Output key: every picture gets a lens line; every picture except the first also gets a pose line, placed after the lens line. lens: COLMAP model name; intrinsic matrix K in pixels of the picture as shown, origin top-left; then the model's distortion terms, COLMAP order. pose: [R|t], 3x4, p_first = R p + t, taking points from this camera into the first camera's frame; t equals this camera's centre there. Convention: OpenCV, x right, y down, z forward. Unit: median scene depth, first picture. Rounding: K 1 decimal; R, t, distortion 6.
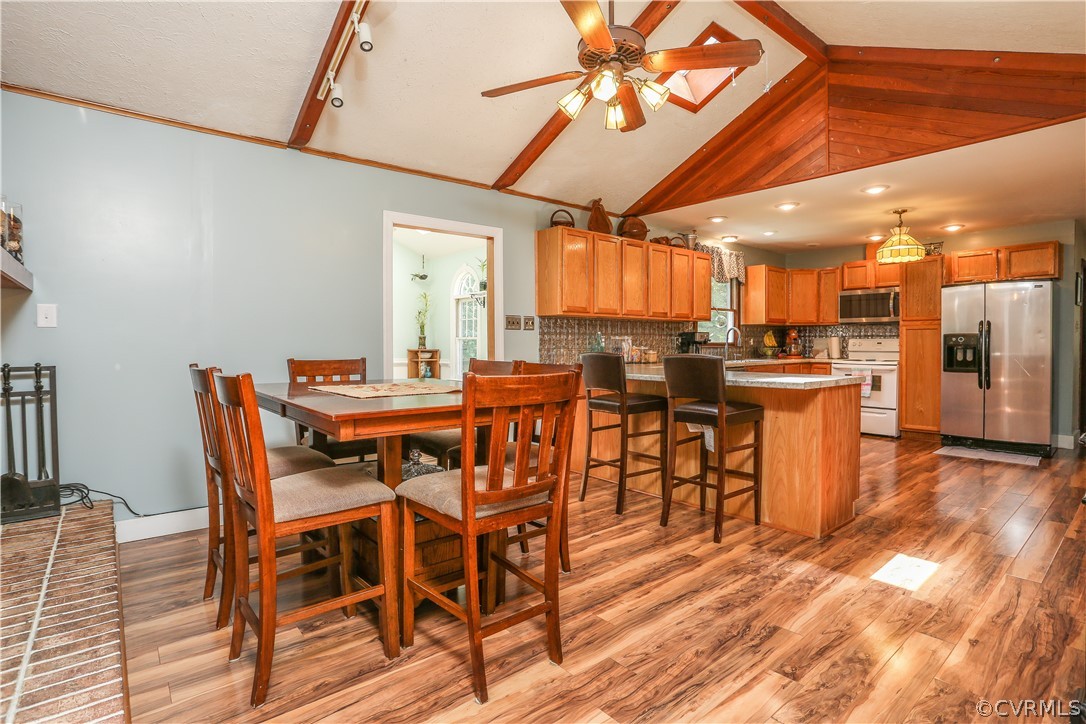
lens RADIAL K [[543.8, 0, 542.6], [0, 543.8, 355.1], [0, 0, 1]] dist [-0.067052, 0.030089]
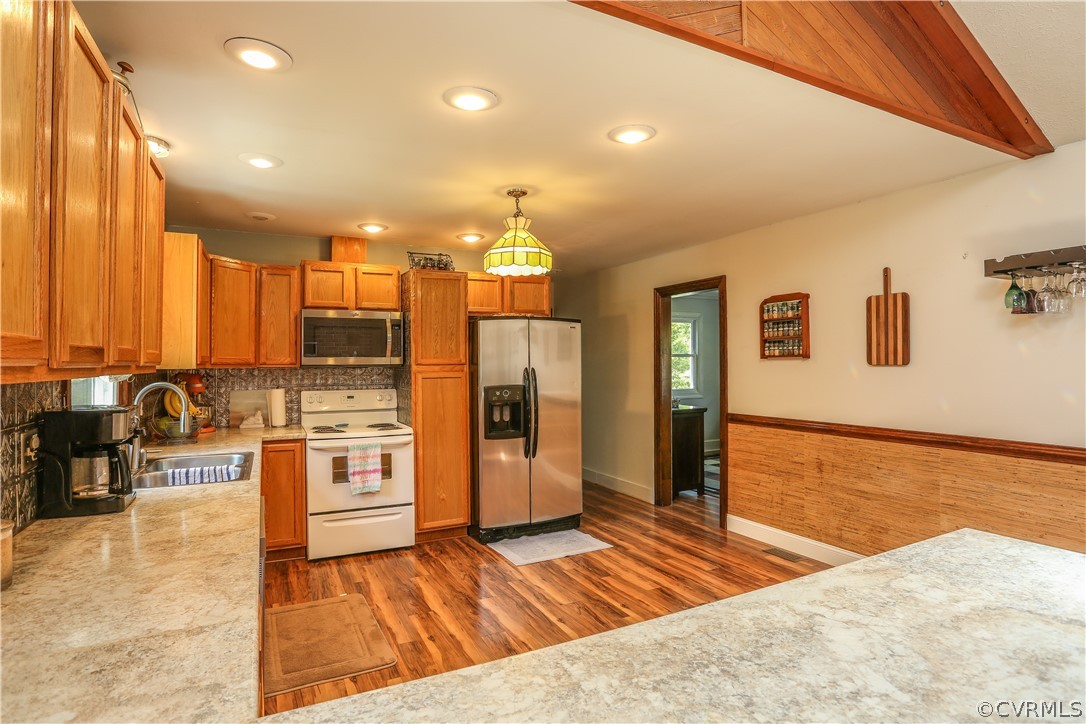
lens RADIAL K [[556.8, 0, 545.5], [0, 556.8, 355.6], [0, 0, 1]] dist [-0.080134, 0.038662]
pose [[0.222855, 0.015415, 0.974730, 0.051149], [0.026686, 0.999404, -0.021906, -0.057097], [-0.974486, 0.030893, 0.222310, 0.693956]]
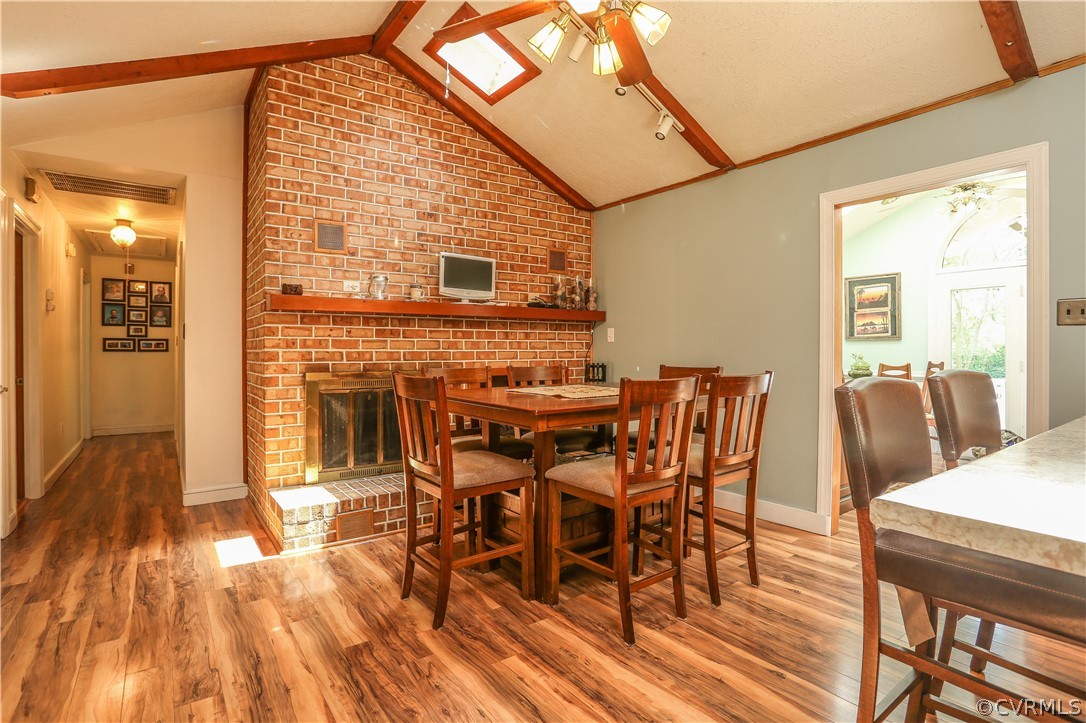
lens RADIAL K [[528.8, 0, 541.7], [0, 528.8, 354.1], [0, 0, 1]] dist [-0.070999, 0.032313]
pose [[-0.062748, 0.004154, -0.998021, 0.355410], [-0.019433, 0.999797, 0.005384, -0.009411], [0.997840, 0.019733, -0.062654, 0.401039]]
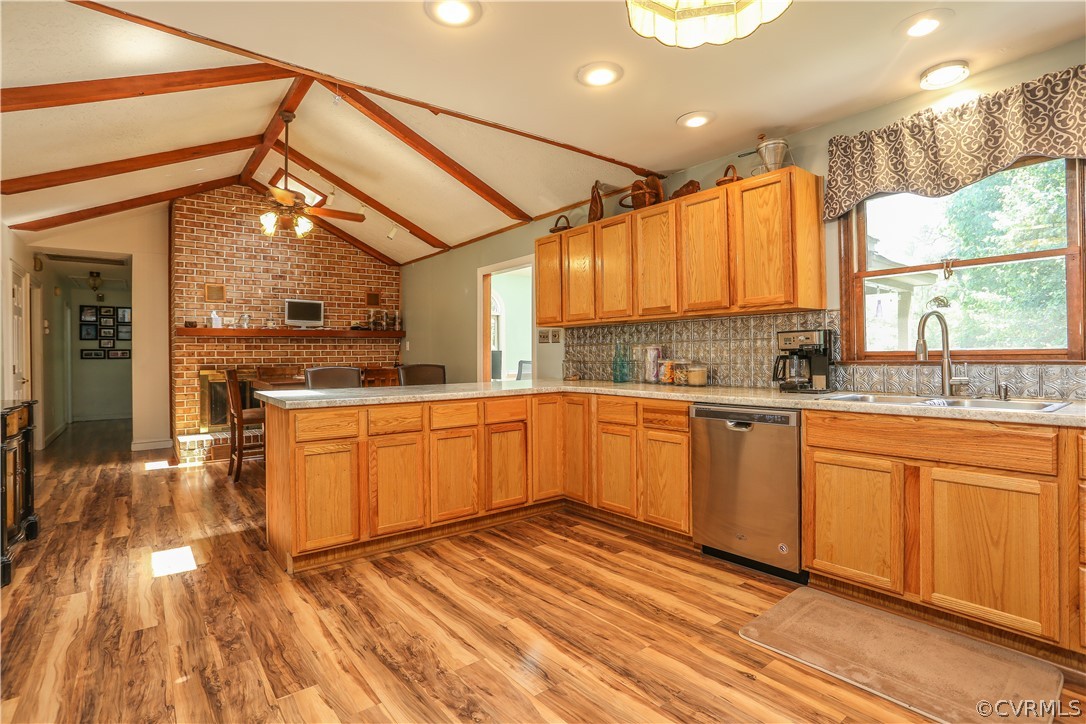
lens RADIAL K [[528.8, 0, 541.7], [0, 528.8, 354.6], [0, 0, 1]] dist [-0.070999, 0.032313]
pose [[-0.033493, -0.000711, -0.999439, 0.757071], [-0.010816, 0.999941, -0.000349, -0.018133], [0.999380, 0.010799, -0.033499, 0.781941]]
